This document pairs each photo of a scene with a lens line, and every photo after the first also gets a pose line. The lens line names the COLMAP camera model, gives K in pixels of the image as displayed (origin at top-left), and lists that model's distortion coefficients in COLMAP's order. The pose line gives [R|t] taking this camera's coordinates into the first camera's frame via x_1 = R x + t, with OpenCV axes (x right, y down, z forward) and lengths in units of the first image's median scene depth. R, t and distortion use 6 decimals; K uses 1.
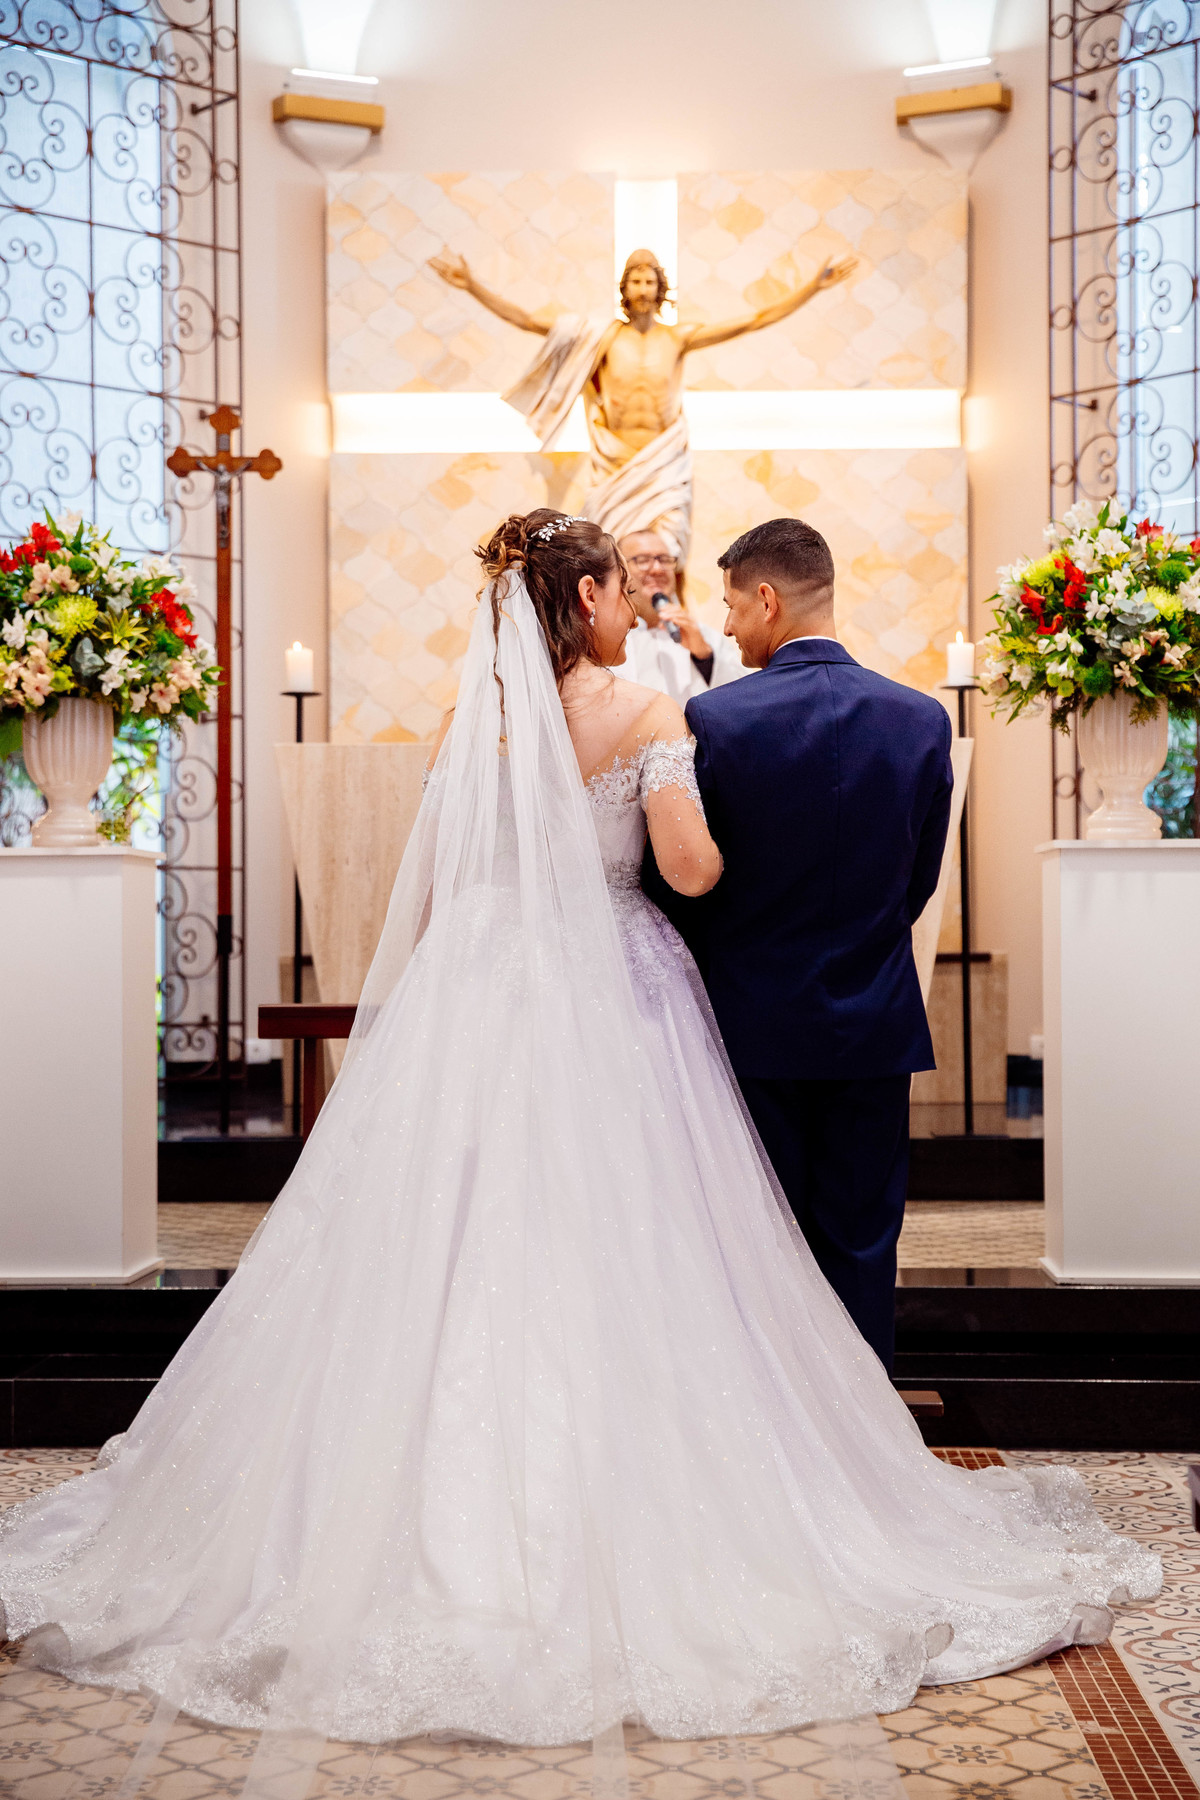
lens RADIAL K [[2633.3, 0, 602.8], [0, 2633.3, 913.0], [0, 0, 1]] dist [0.071820, 0.000000]
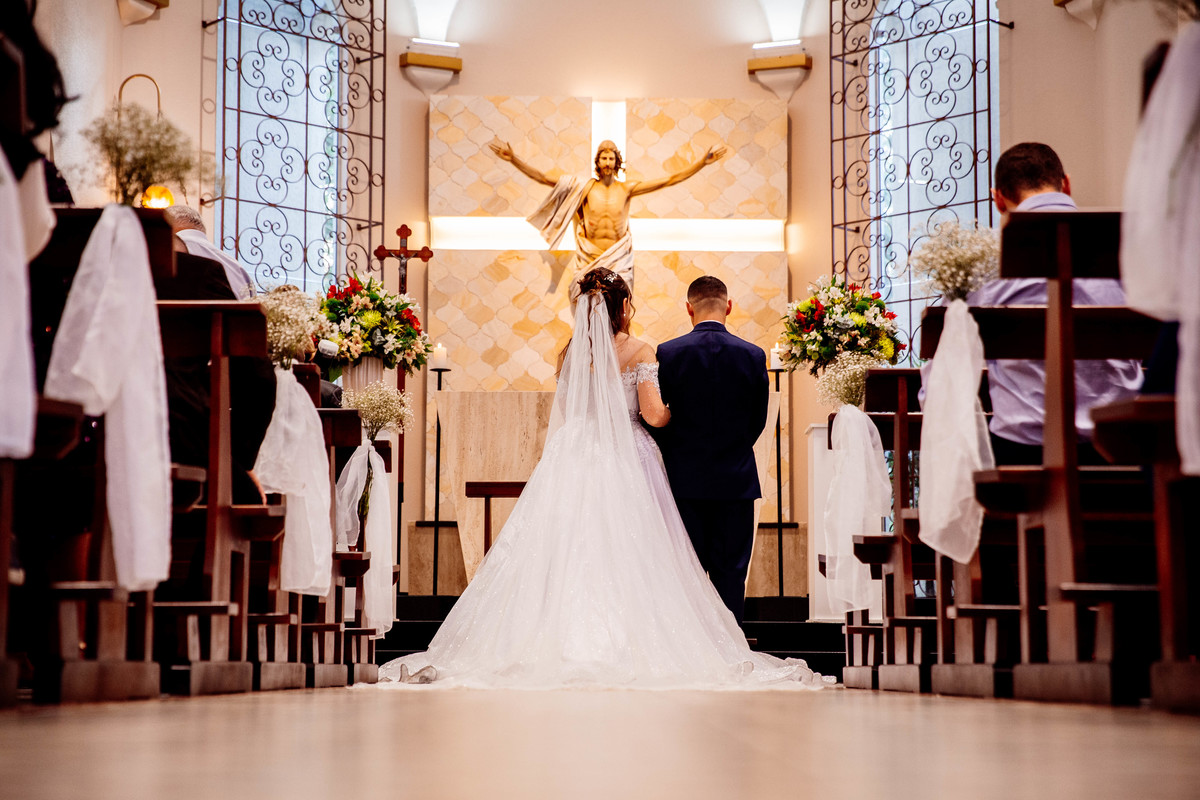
lens RADIAL K [[2318.0, 0, 598.8], [0, 2318.0, 397.4], [0, 0, 1]] dist [0.005980, 0.000000]
pose [[0.999208, 0.013041, 0.037588, -0.048727], [-0.008779, 0.993736, -0.111406, 0.100134], [-0.038806, 0.110988, 0.993064, -0.555809]]
